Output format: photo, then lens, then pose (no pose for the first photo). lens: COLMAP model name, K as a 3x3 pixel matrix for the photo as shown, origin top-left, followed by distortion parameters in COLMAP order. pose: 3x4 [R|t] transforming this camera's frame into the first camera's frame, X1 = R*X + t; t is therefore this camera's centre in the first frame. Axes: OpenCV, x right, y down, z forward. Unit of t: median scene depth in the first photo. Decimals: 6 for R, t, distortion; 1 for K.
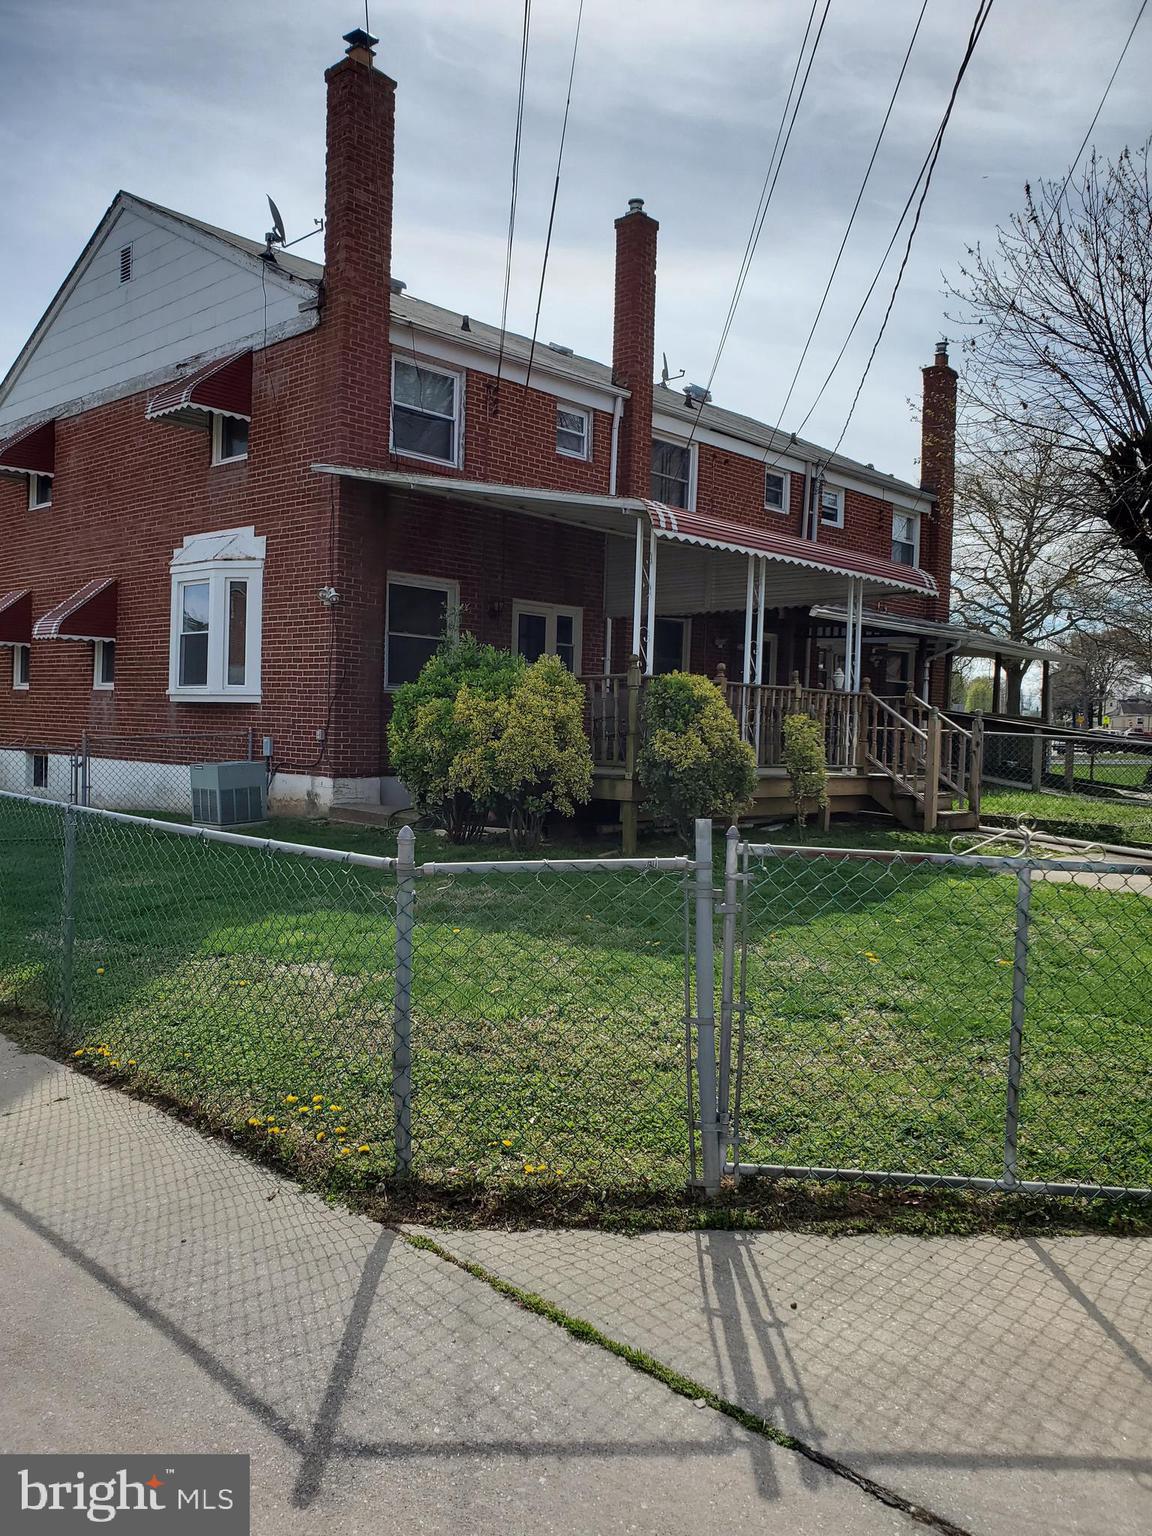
lens RADIAL K [[1208.6, 0, 569.7], [0, 1208.6, 783.6], [0, 0, 1]] dist [0.047644, -0.059895]
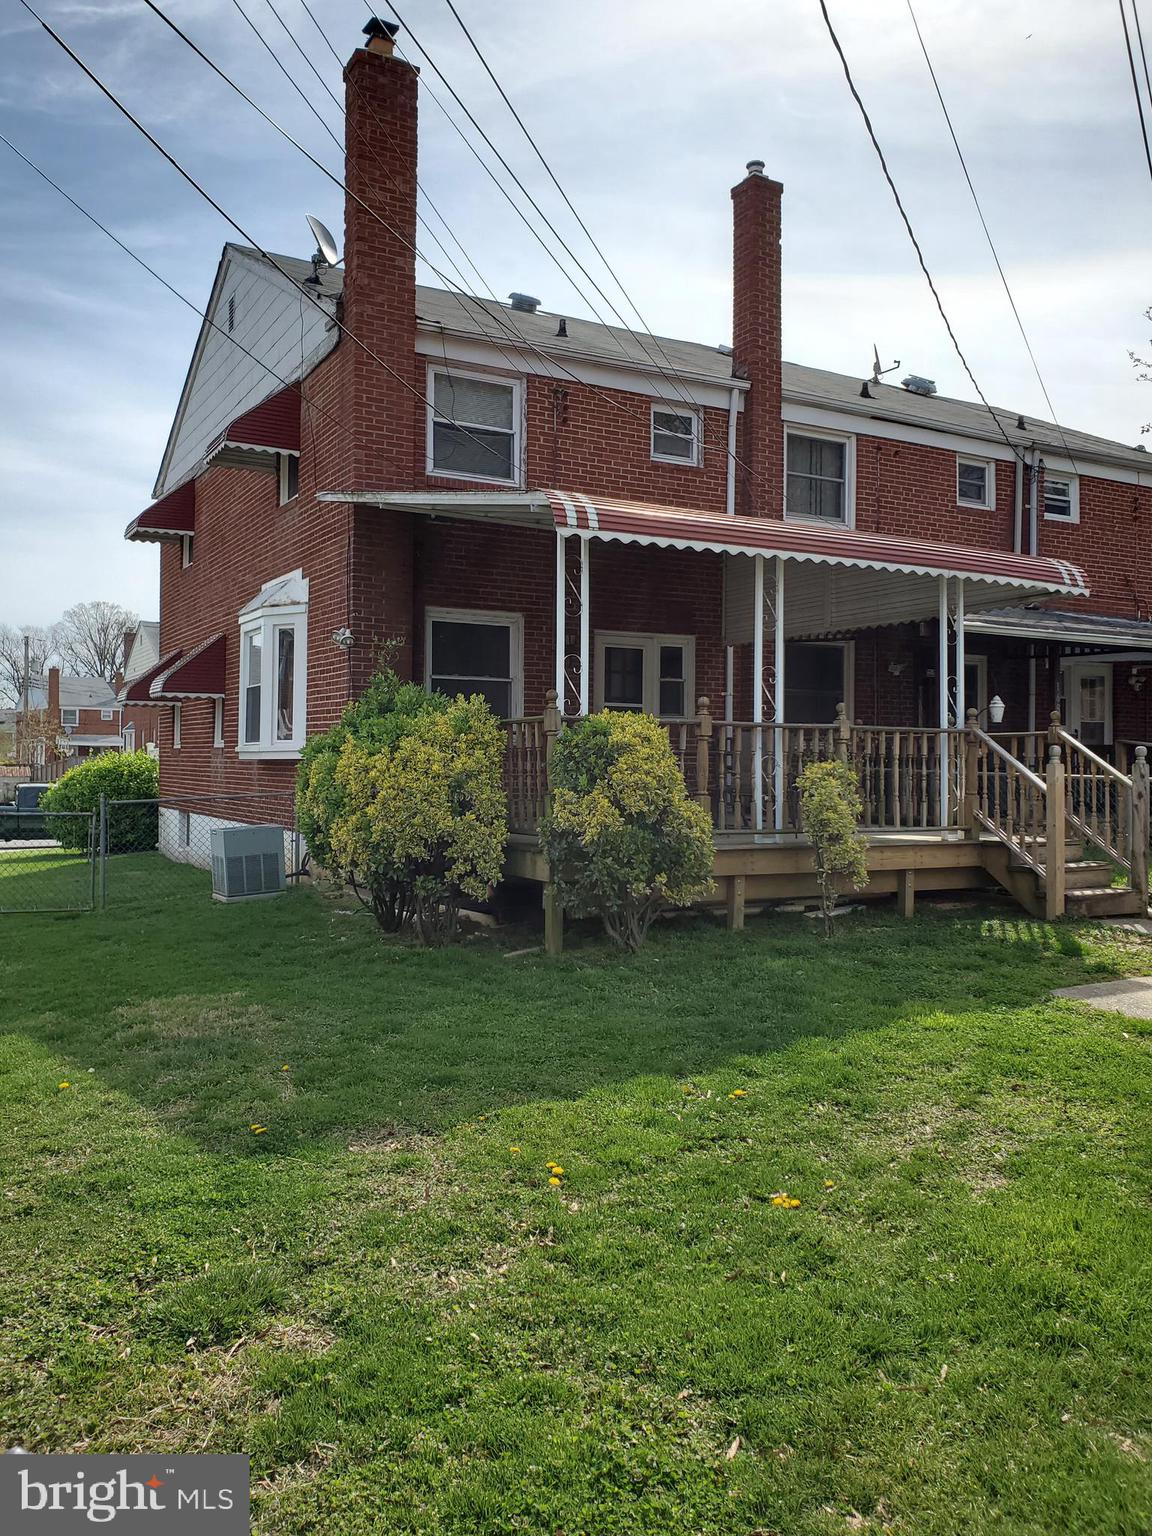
lens RADIAL K [[1208.6, 0, 576.8], [0, 1208.6, 751.8], [0, 0, 1]] dist [0.047644, -0.059895]
pose [[0.953709, -0.024688, -0.299715, 0.209179], [0.006595, 0.998102, -0.061230, -0.014704], [0.300658, 0.056419, 0.952062, 0.192383]]
